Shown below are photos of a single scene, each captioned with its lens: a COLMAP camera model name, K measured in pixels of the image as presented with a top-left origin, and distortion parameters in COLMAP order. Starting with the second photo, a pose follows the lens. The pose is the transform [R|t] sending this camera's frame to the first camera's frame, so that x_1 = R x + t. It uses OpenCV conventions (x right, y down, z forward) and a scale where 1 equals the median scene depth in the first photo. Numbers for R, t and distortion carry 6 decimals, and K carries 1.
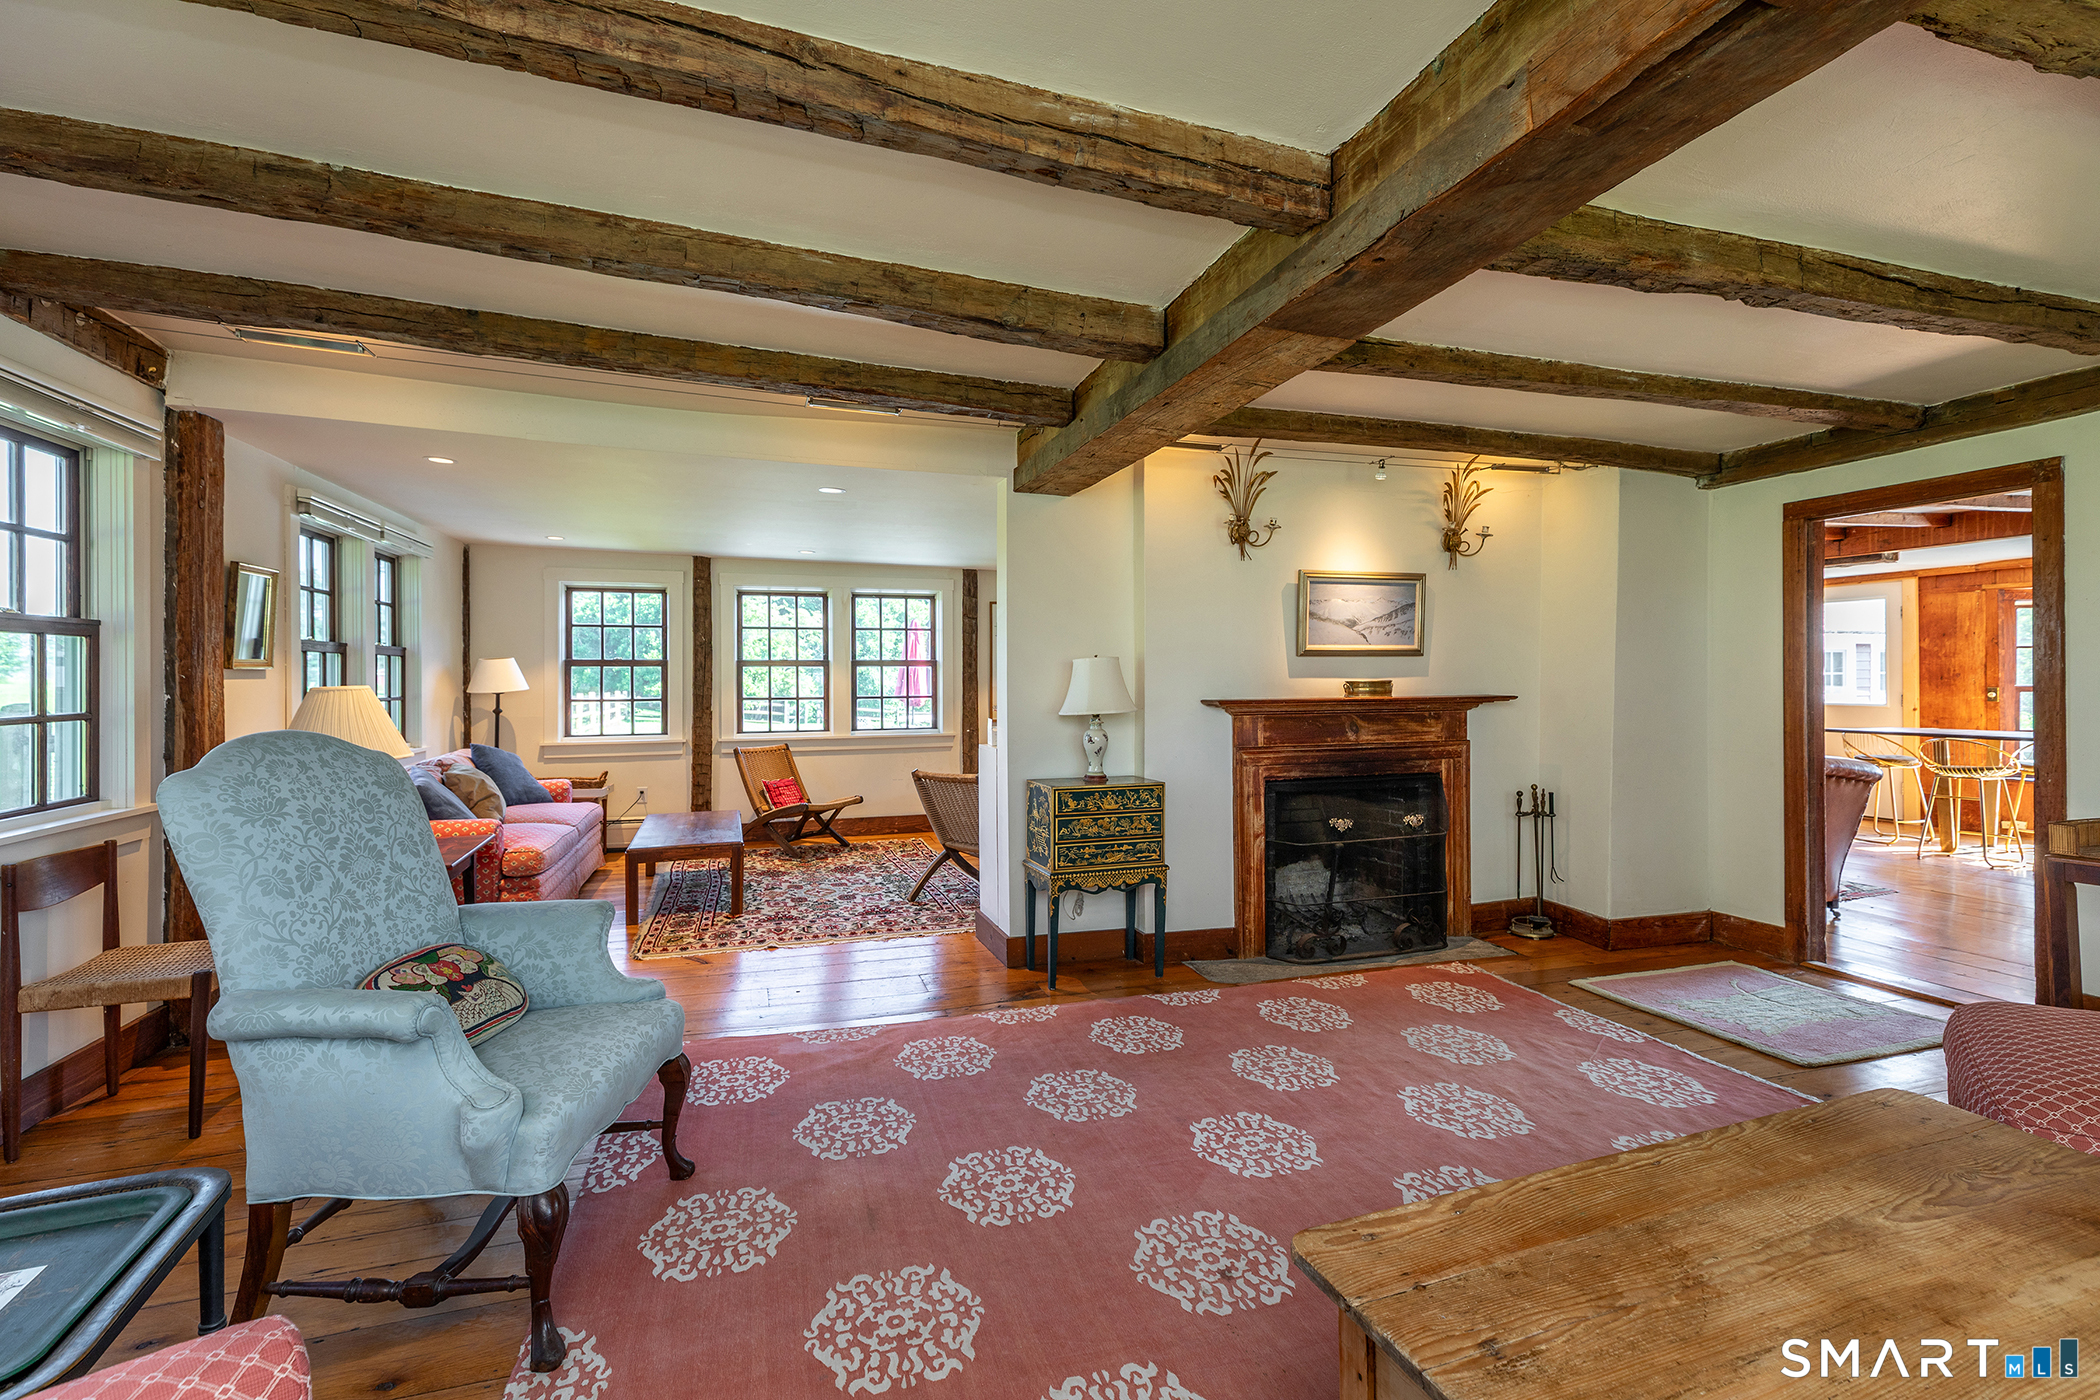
lens RADIAL K [[954.7, 0, 1059.8], [0, 954.7, 685.6], [0, 0, 1]] dist [0.022541, -0.004602]
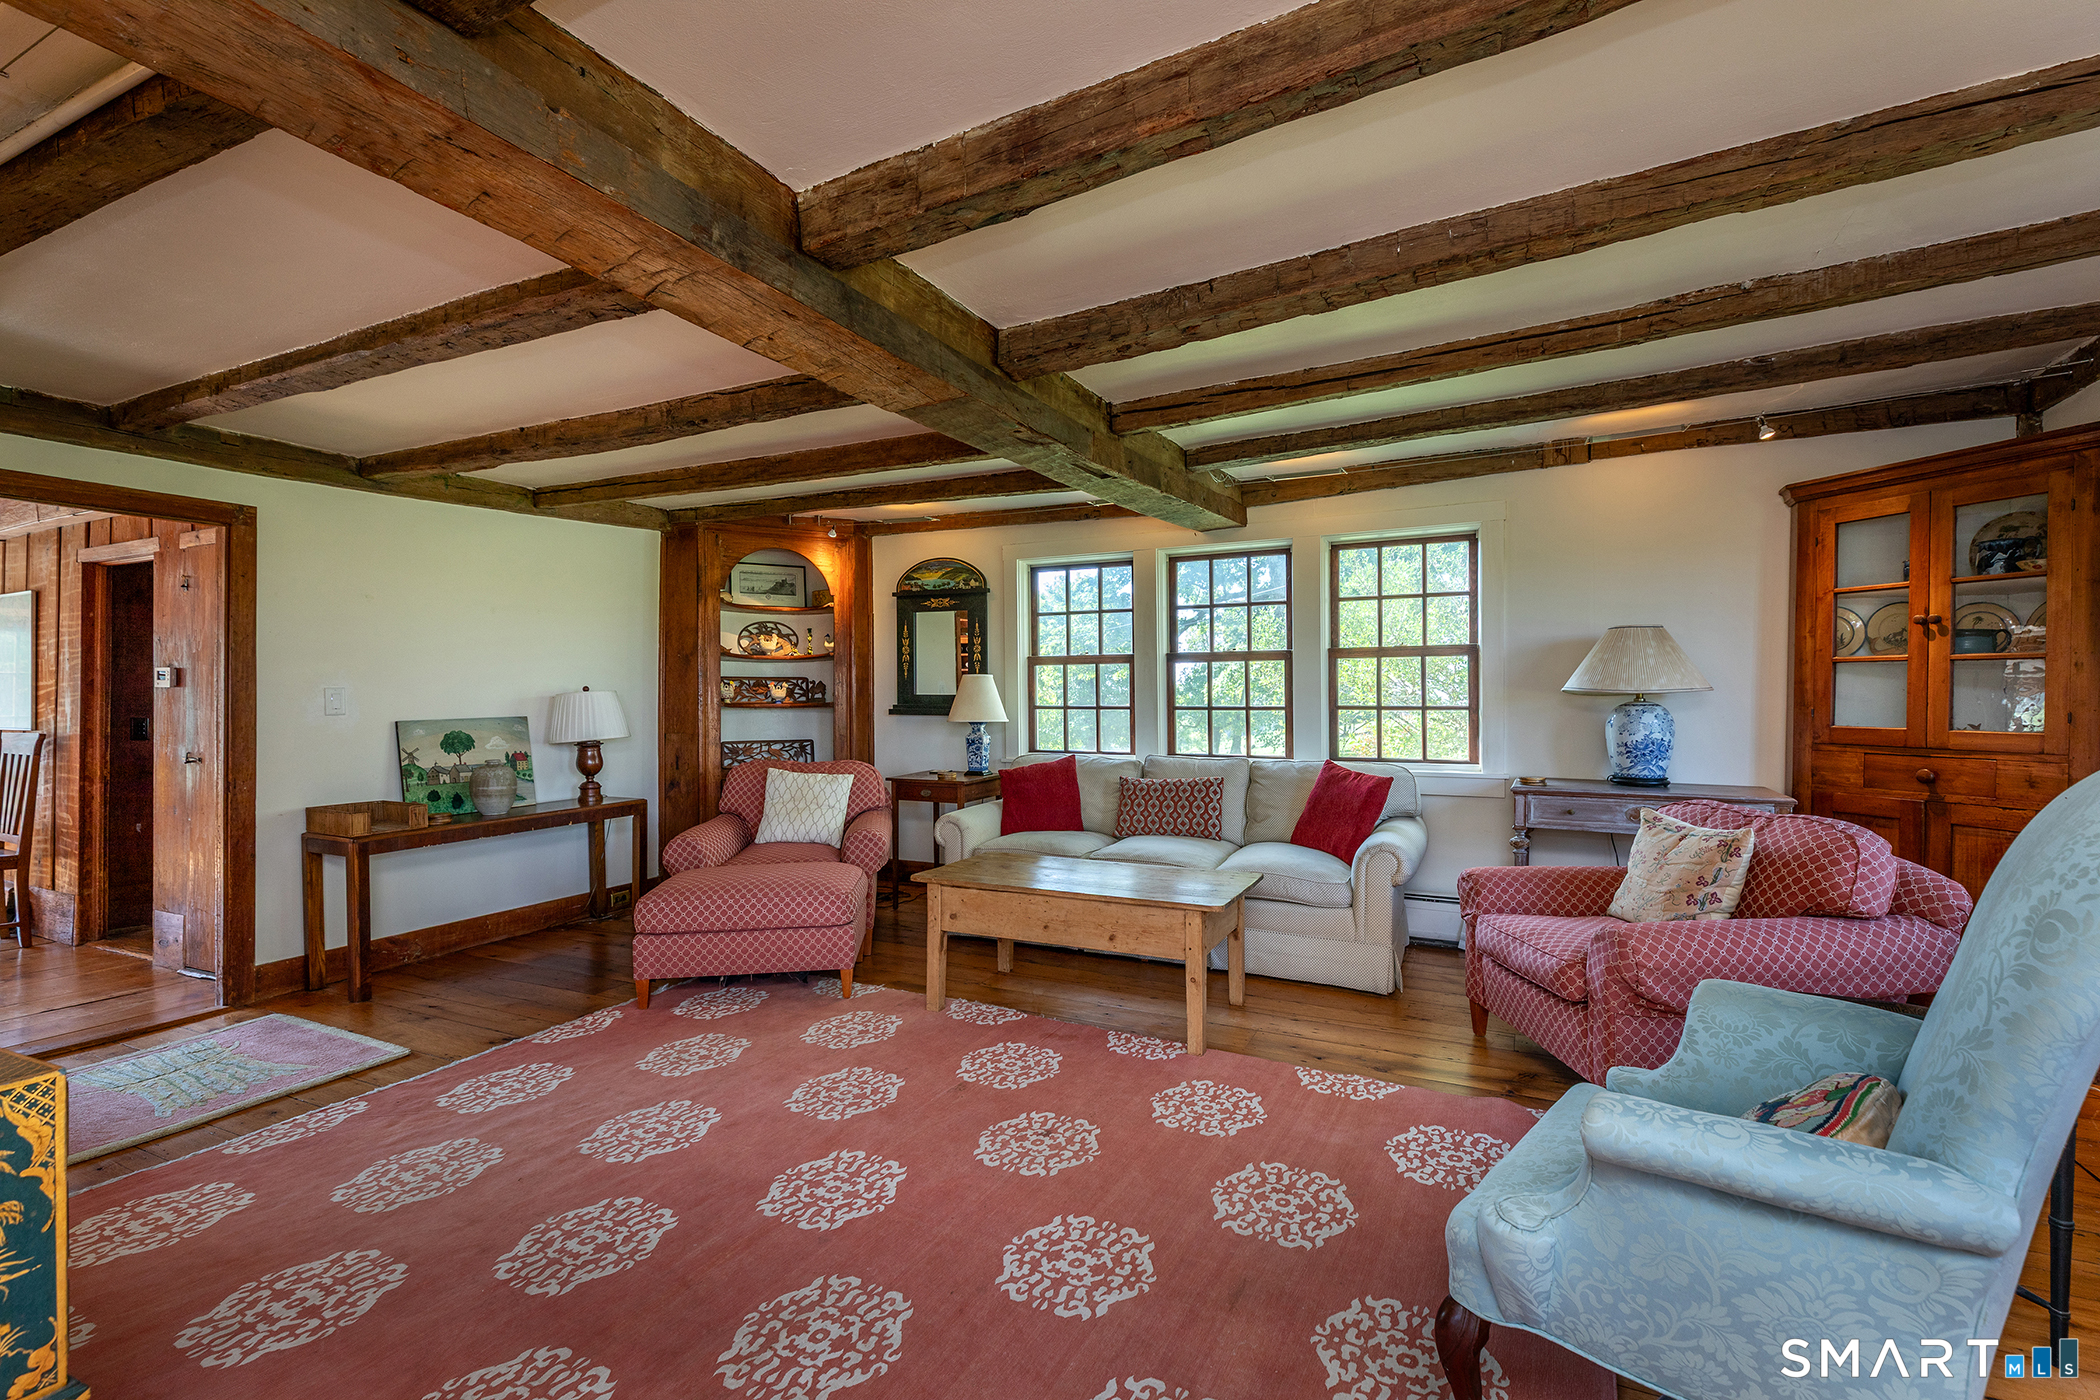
lens RADIAL K [[954.7, 0, 1055.4], [0, 954.7, 701.7], [0, 0, 1]] dist [0.022541, -0.004602]
pose [[-0.706235, 0.006400, 0.707949, -0.597063], [0.012023, 0.999923, 0.002955, 0.006554], [-0.707876, 0.010598, -0.706257, 1.468615]]
